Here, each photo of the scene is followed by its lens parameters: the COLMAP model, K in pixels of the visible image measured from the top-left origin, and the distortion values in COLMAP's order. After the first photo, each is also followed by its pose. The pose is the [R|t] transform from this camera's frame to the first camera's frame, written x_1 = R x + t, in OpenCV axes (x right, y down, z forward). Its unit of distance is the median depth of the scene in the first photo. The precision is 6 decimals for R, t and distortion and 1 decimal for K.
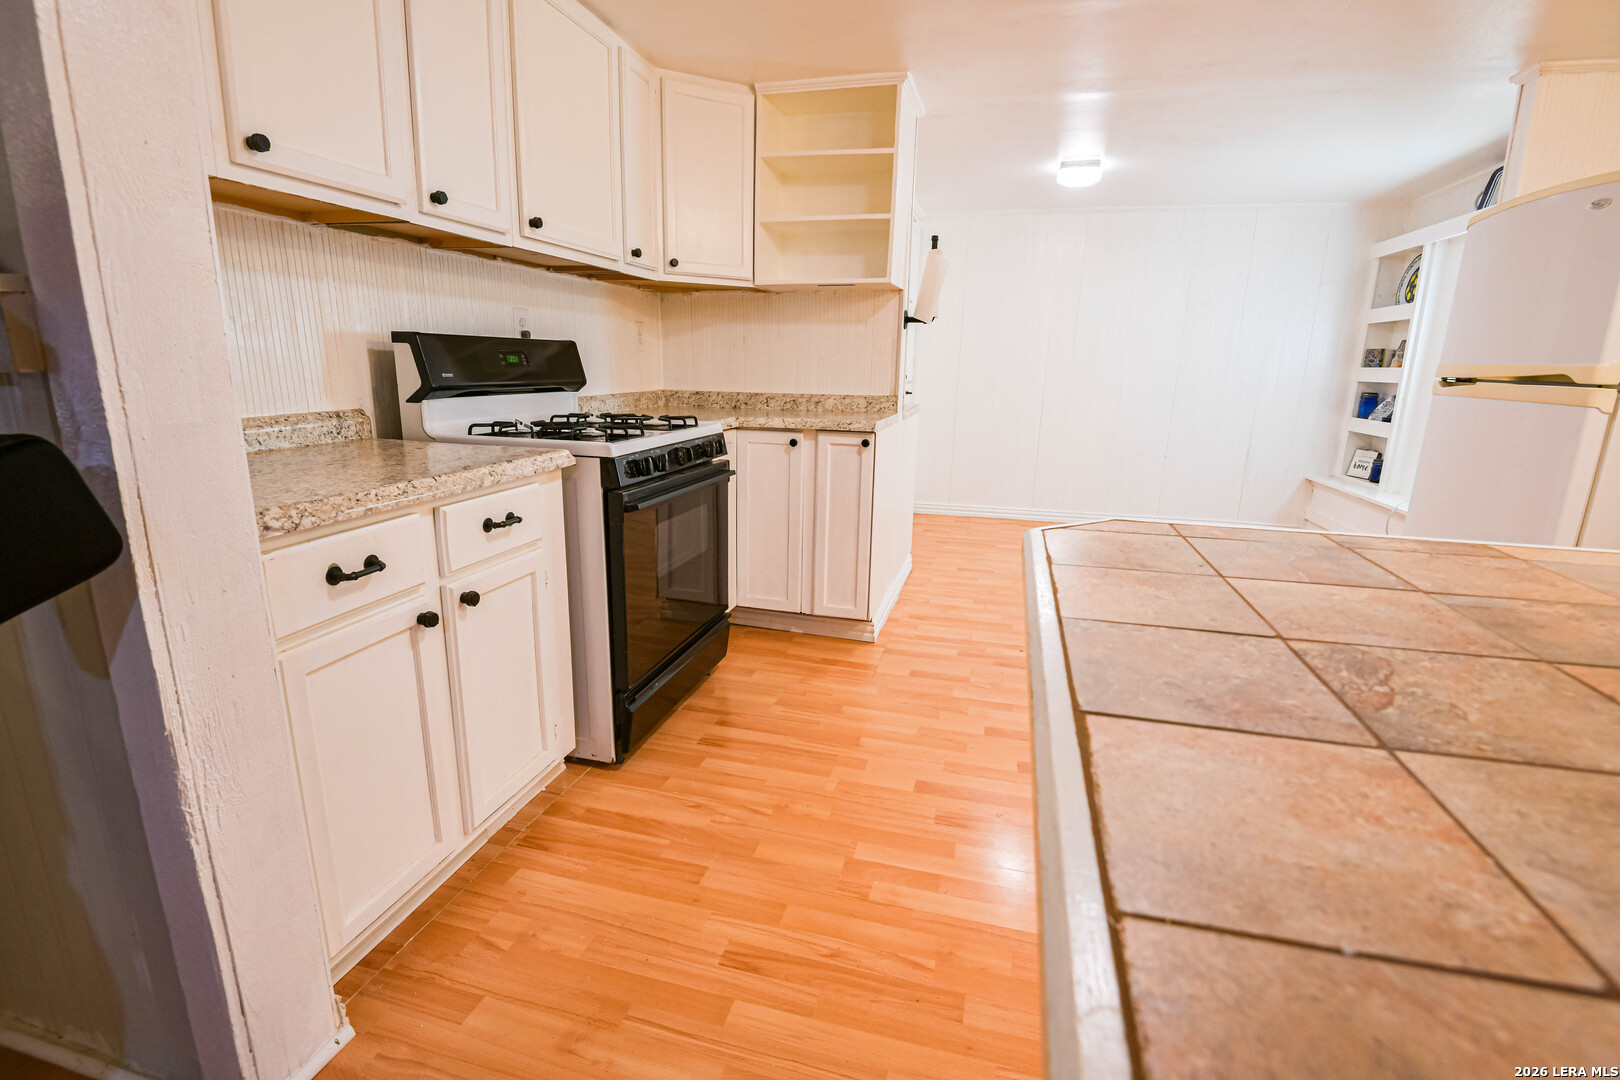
lens RADIAL K [[742.3, 0, 814.8], [0, 742.3, 540.0], [0, 0, 1]] dist [-0.016272, -0.004169]
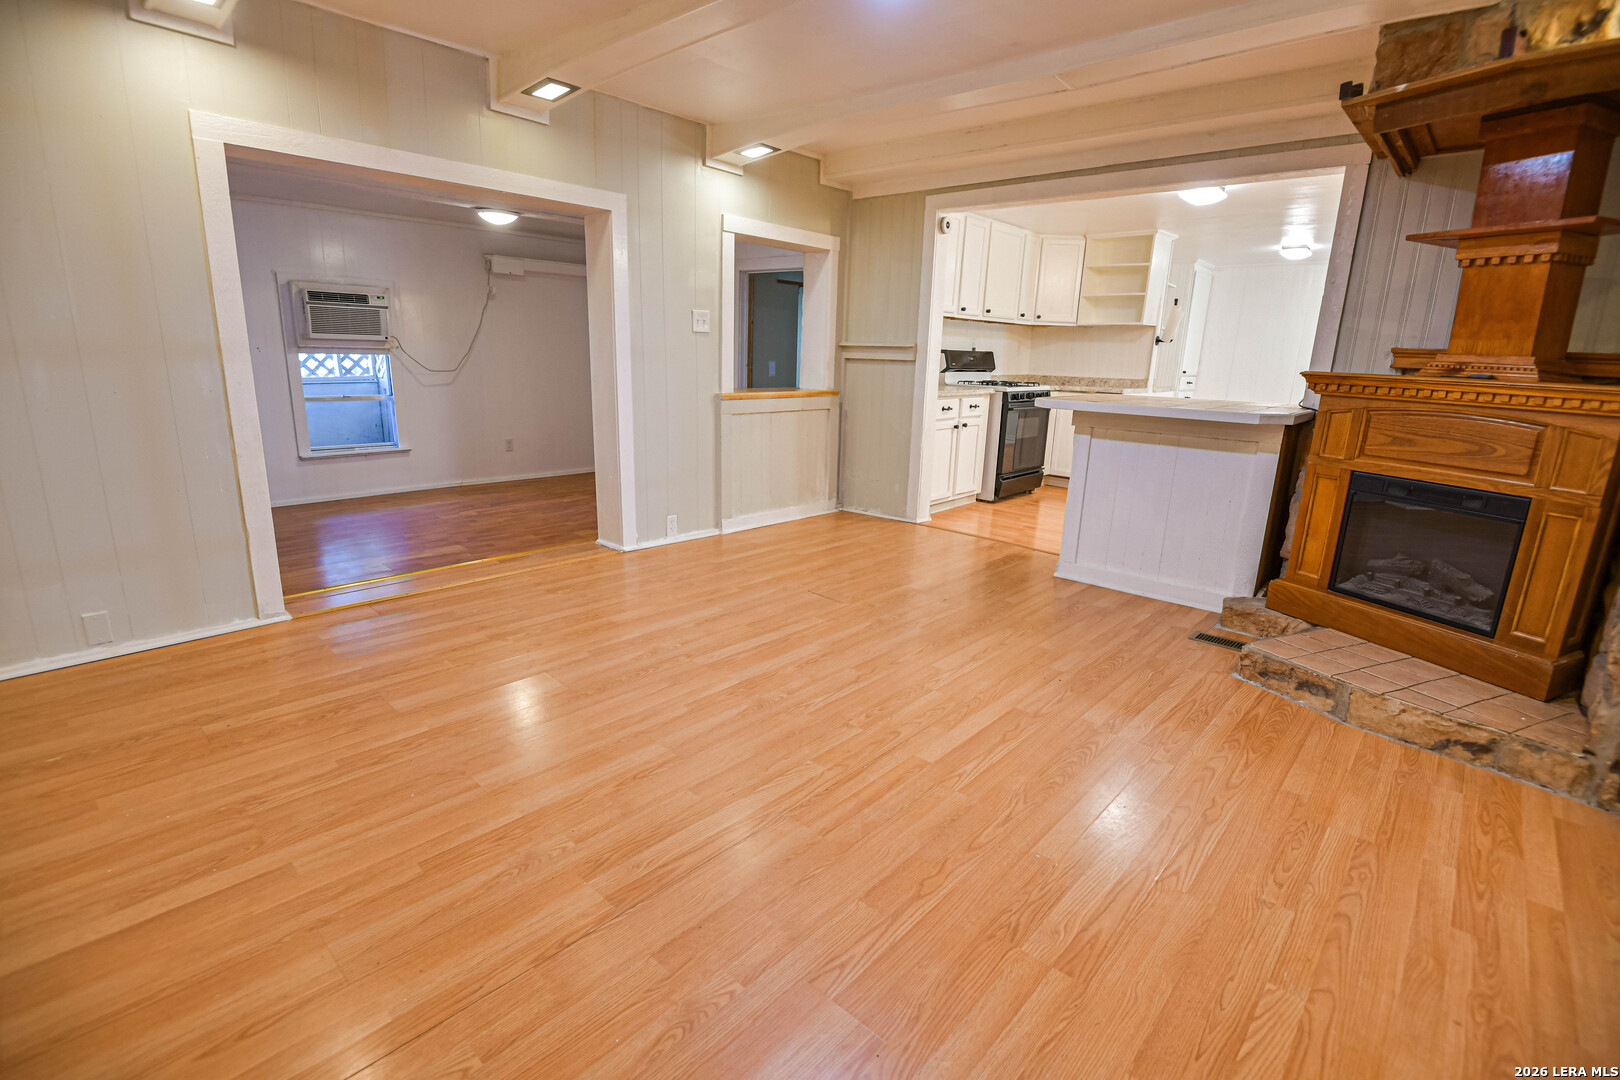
lens RADIAL K [[742.3, 0, 806.6], [0, 742.3, 538.8], [0, 0, 1]] dist [-0.016272, -0.004169]
pose [[0.884383, 0.117222, -0.451803, 0.292023], [-0.117339, 0.992701, 0.027874, 0.327947], [0.451773, 0.028363, 0.891682, -1.356242]]
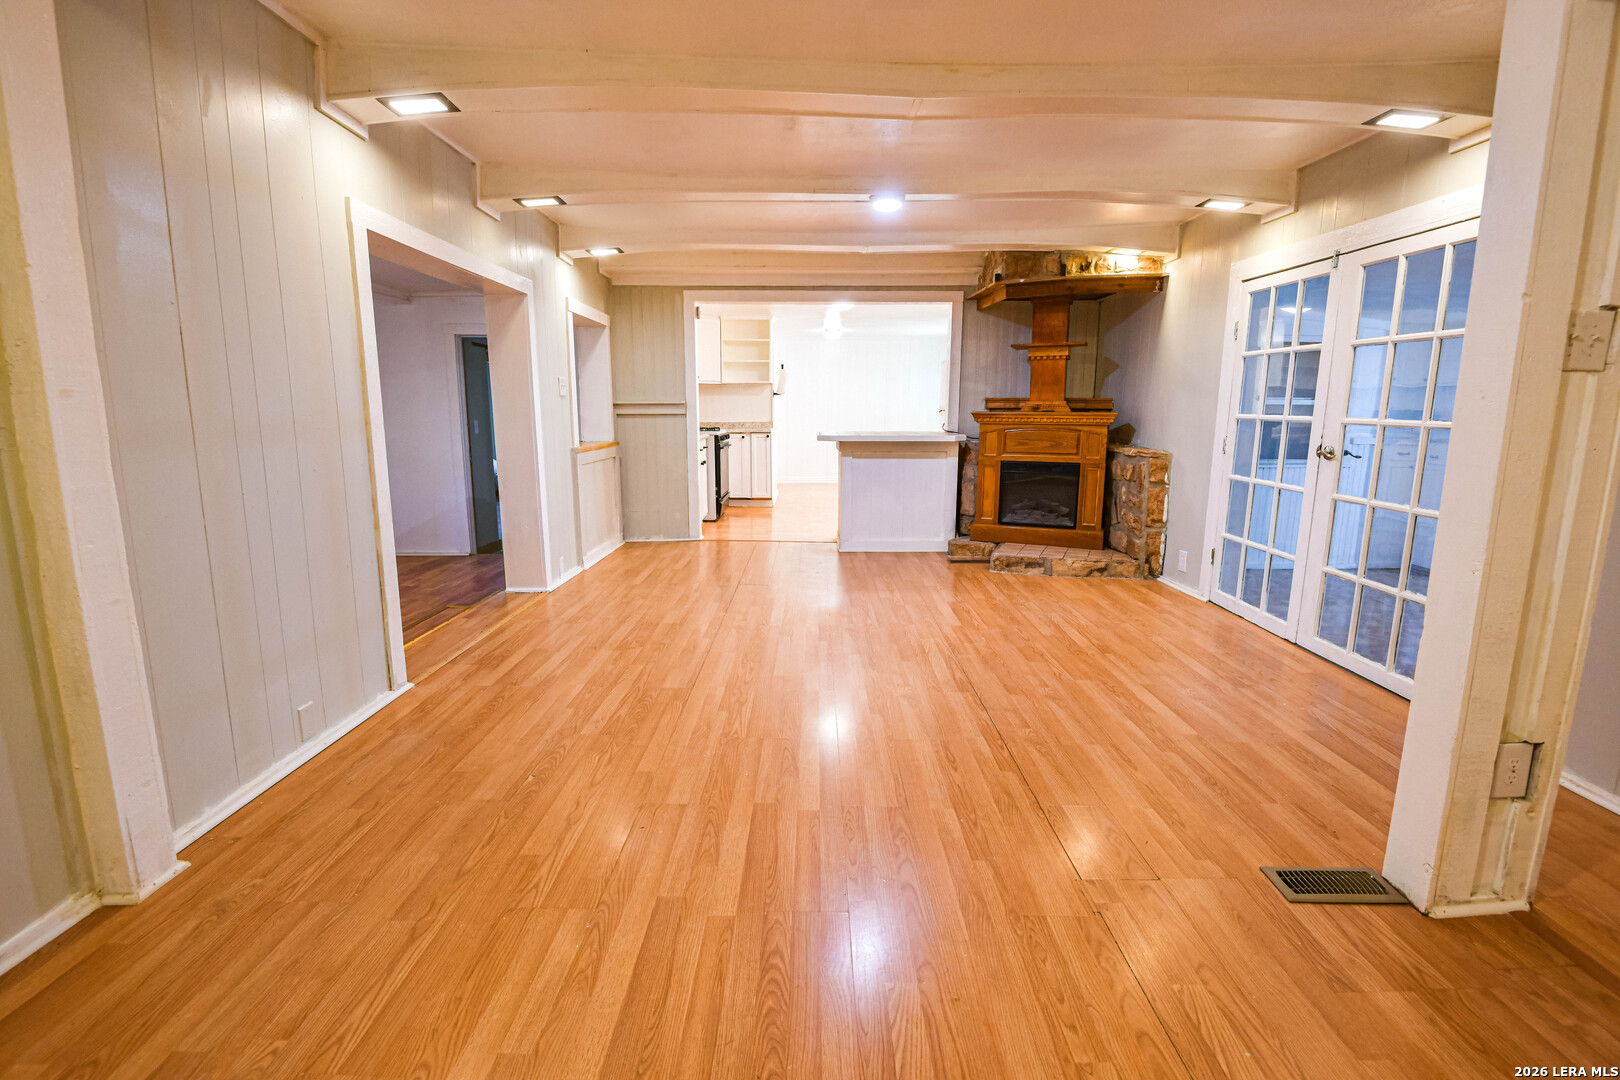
lens RADIAL K [[742.3, 0, 806.3], [0, 742.3, 538.8], [0, 0, 1]] dist [-0.016272, -0.004169]
pose [[0.970210, -0.063137, 0.233892, -0.508838], [0.076800, 0.995804, -0.049768, 0.443995], [-0.229768, 0.066249, 0.970988, -1.925323]]
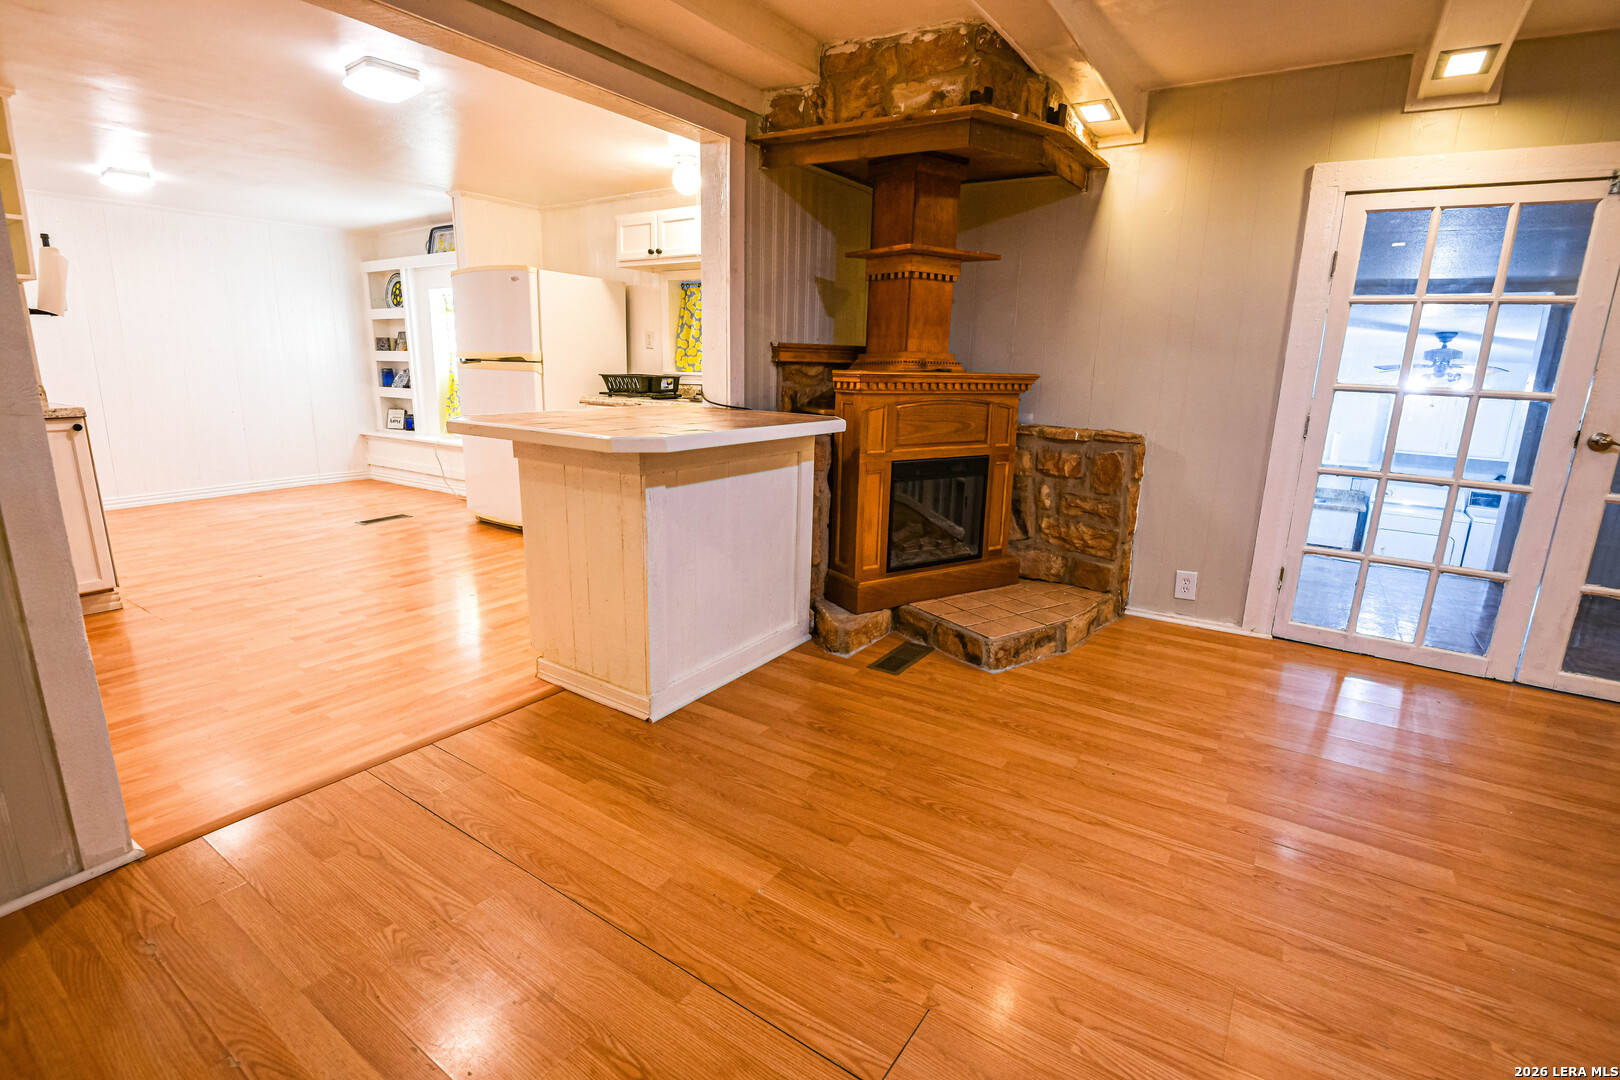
lens RADIAL K [[742.3, 0, 798.5], [0, 742.3, 543.1], [0, 0, 1]] dist [-0.016272, -0.004169]
pose [[0.340287, -0.236002, 0.910224, -0.595146], [0.206005, 0.963188, 0.172719, 0.070472], [-0.917479, 0.128737, 0.376377, -0.377928]]
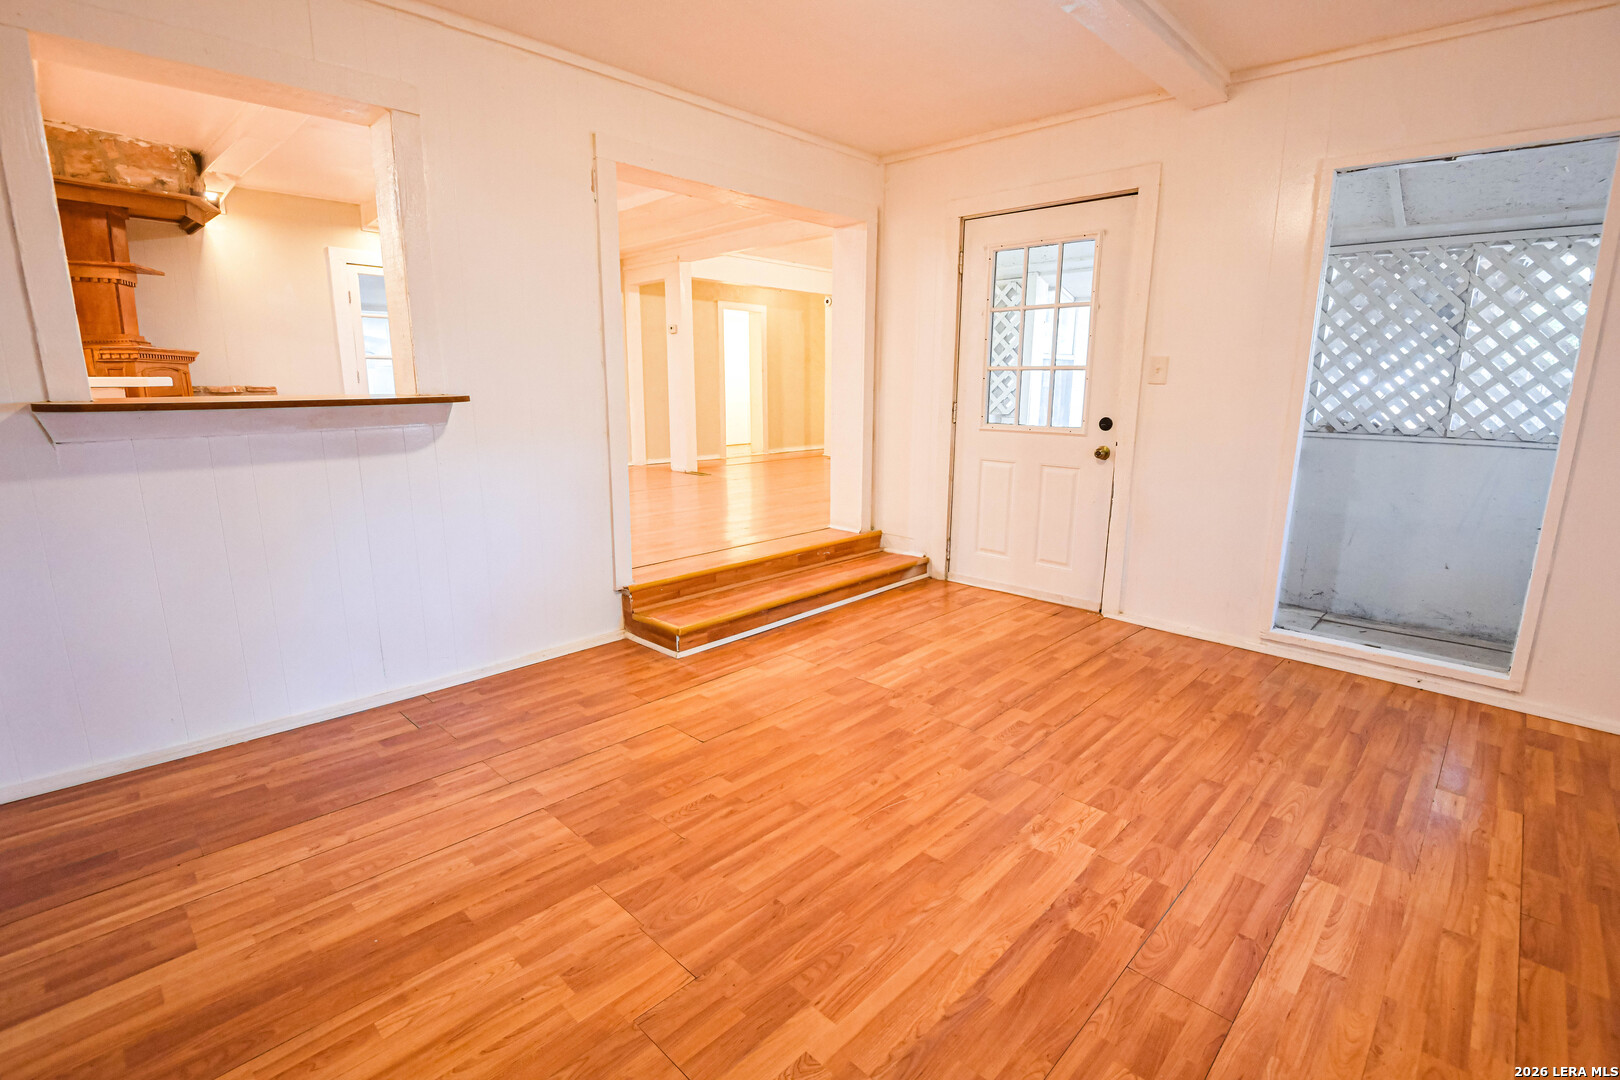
lens RADIAL K [[742.3, 0, 808.2], [0, 742.3, 538.4], [0, 0, 1]] dist [-0.016272, -0.004169]
pose [[-0.871583, -0.133965, 0.471589, -1.589776], [0.086985, 0.904418, 0.417685, -0.118535], [-0.482469, 0.405069, -0.776623, 0.586549]]
